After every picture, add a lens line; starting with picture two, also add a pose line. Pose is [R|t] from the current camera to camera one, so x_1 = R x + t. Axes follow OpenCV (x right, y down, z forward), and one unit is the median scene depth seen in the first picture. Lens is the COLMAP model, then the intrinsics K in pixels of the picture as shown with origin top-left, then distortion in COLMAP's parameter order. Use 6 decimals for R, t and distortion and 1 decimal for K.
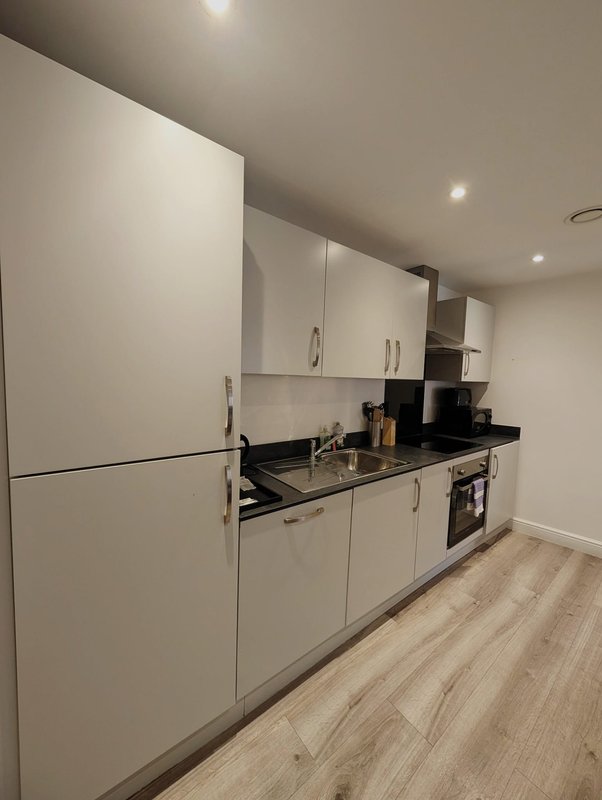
lens RADIAL K [[301.2, 0, 301.0], [0, 301.2, 400.0], [0, 0, 1]] dist [-0.003434, -0.000296]
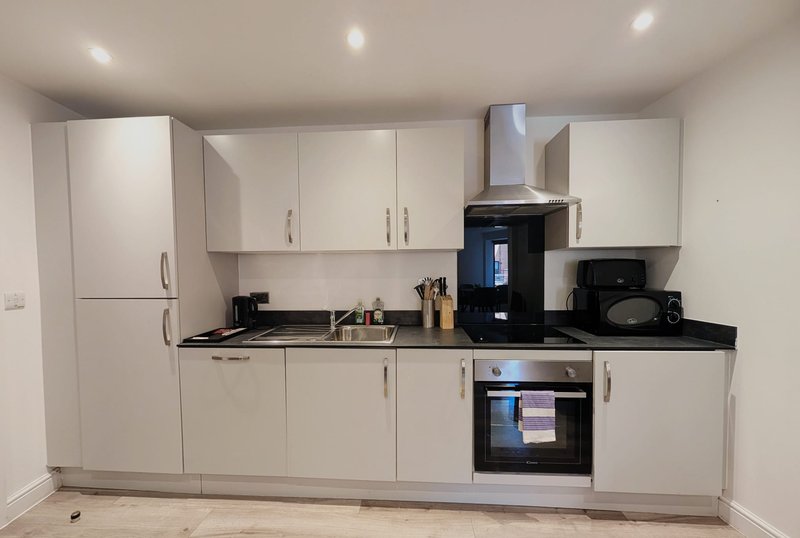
lens RADIAL K [[301.4, 0, 397.7], [0, 301.4, 277.6], [0, 0, 1]] dist [-0.000194, 0.000165]
pose [[0.753439, -0.012696, -0.657396, 0.931305], [-0.017504, 0.999072, -0.039355, 0.052178], [0.657285, 0.041159, 0.752517, 0.320566]]
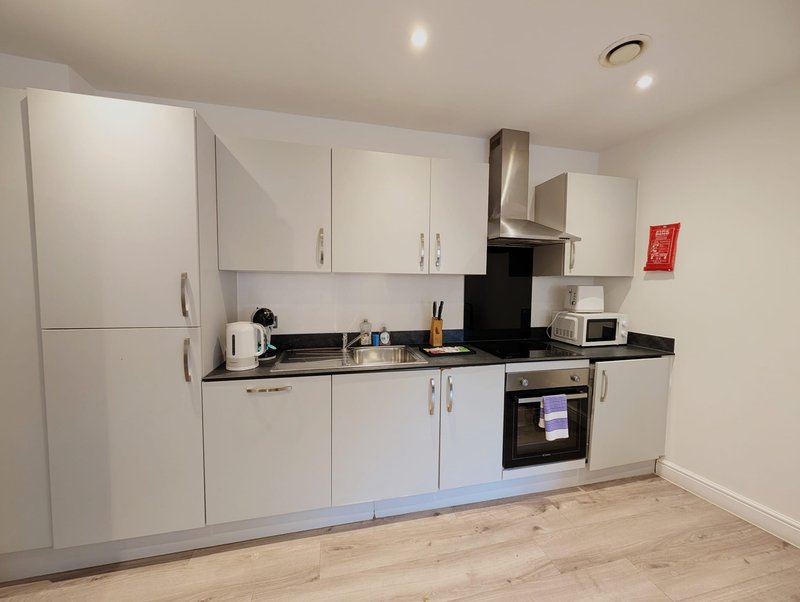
lens RADIAL K [[313.1, 0, 400.0], [0, 313.1, 301.0], [0, 0, 1]] dist [-0.000957, -0.000109]
pose [[0.912926, 0.004076, -0.408105, 0.639664], [-0.012697, 0.999750, -0.018419, 0.036794], [0.407928, 0.021997, 0.912749, 0.054320]]
